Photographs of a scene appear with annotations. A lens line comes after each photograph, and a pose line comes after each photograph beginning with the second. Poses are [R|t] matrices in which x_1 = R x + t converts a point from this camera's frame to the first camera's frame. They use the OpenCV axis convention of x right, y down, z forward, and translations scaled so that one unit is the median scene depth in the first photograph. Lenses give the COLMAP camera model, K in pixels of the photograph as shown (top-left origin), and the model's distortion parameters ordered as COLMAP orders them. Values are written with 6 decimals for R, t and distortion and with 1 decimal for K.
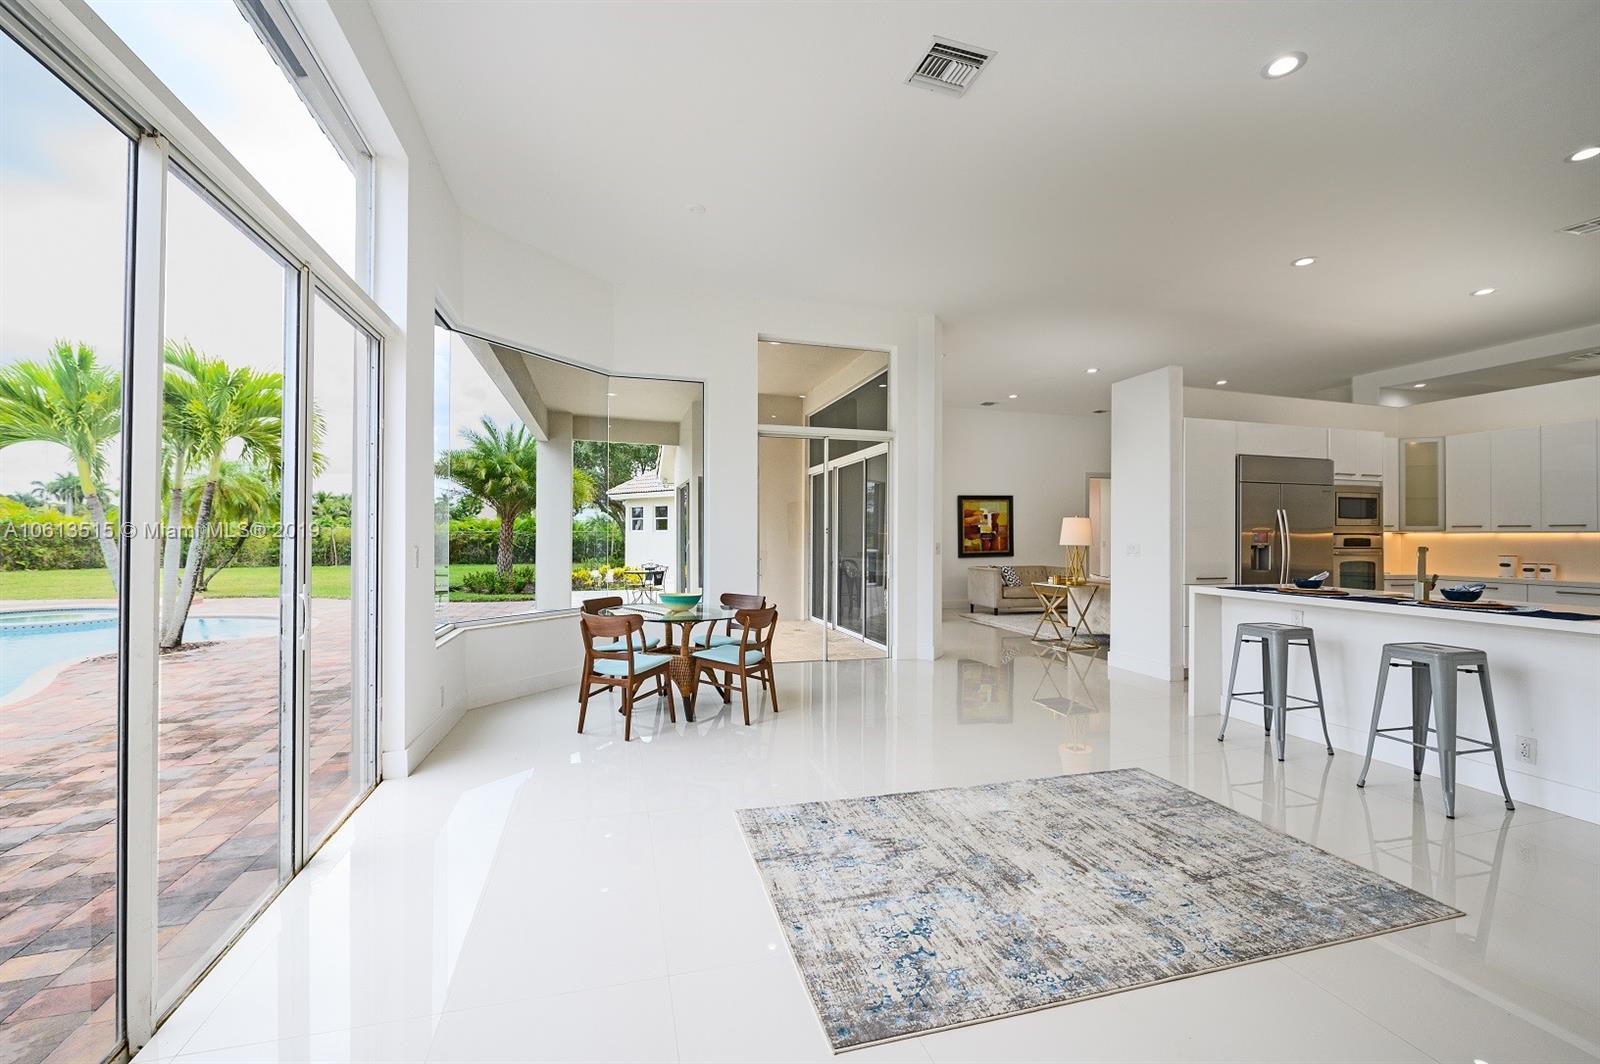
lens RADIAL K [[662.4, 0, 800.0], [0, 662.4, 532.0], [0, 0, 1]] dist [-0.007501, -0.000262]
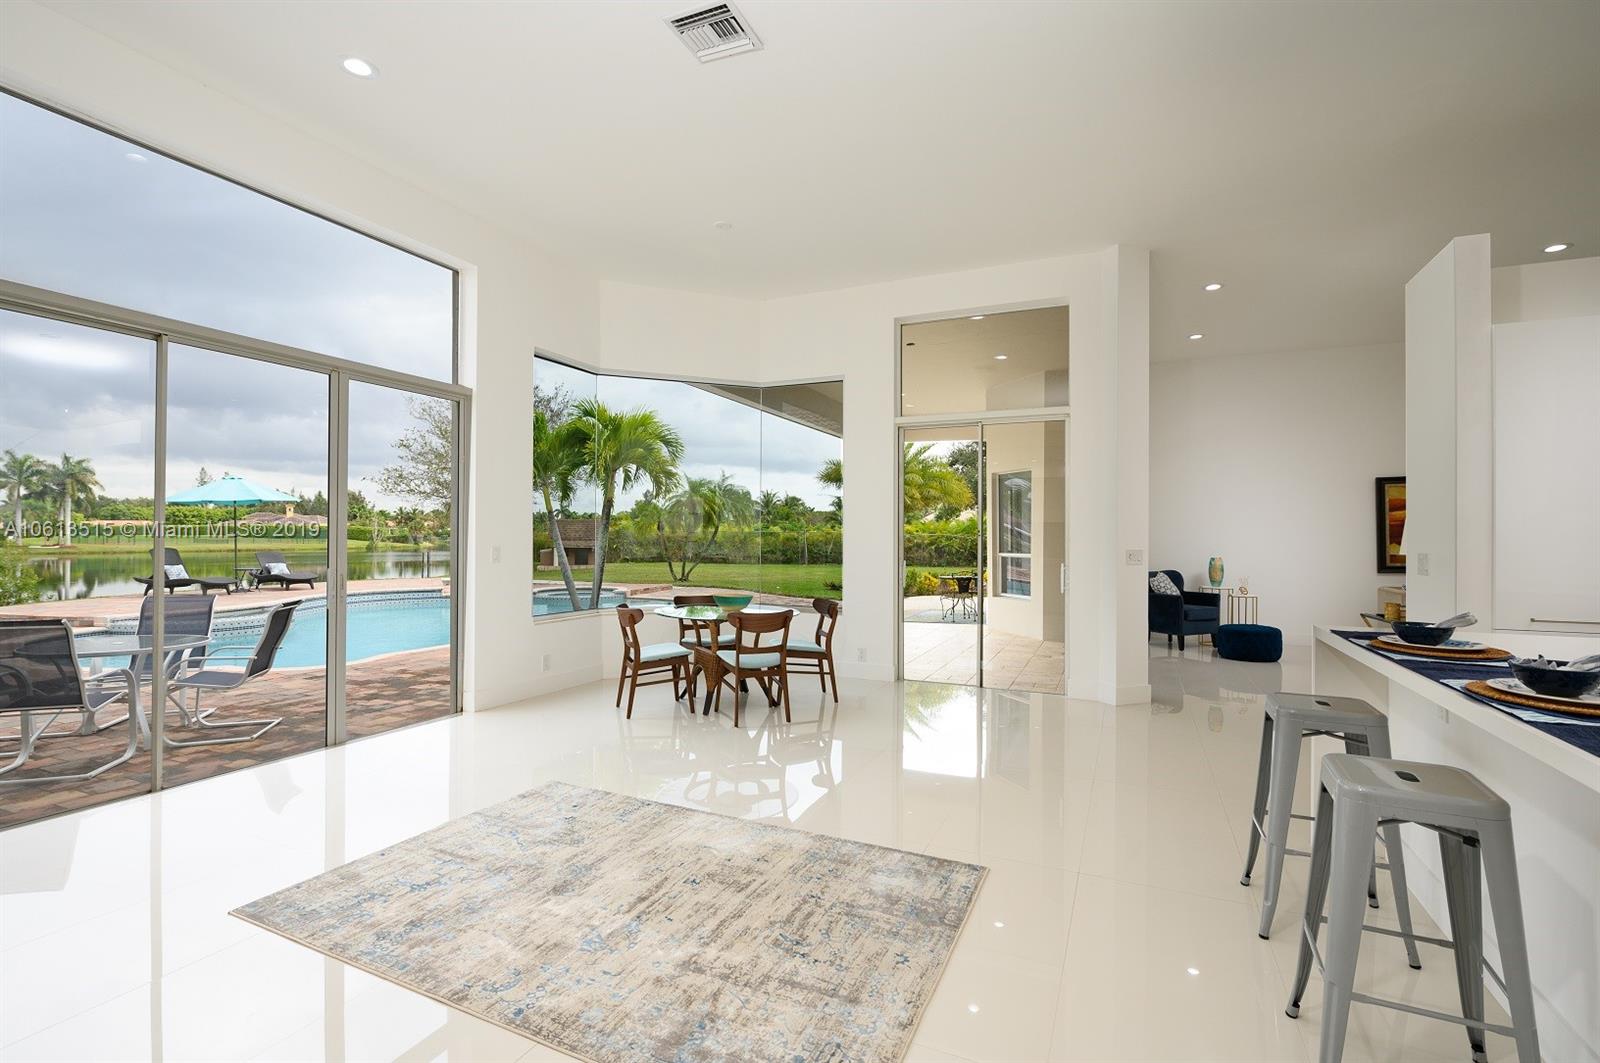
lens RADIAL K [[711.6, 0, 789.7], [0, 711.6, 530.6], [0, 0, 1]] dist [-0.001616, -0.000180]
pose [[0.755165, -0.007580, -0.655491, 1.141400], [0.003764, 0.999967, -0.007227, -0.001396], [0.655524, 0.002990, 0.755168, 0.377385]]
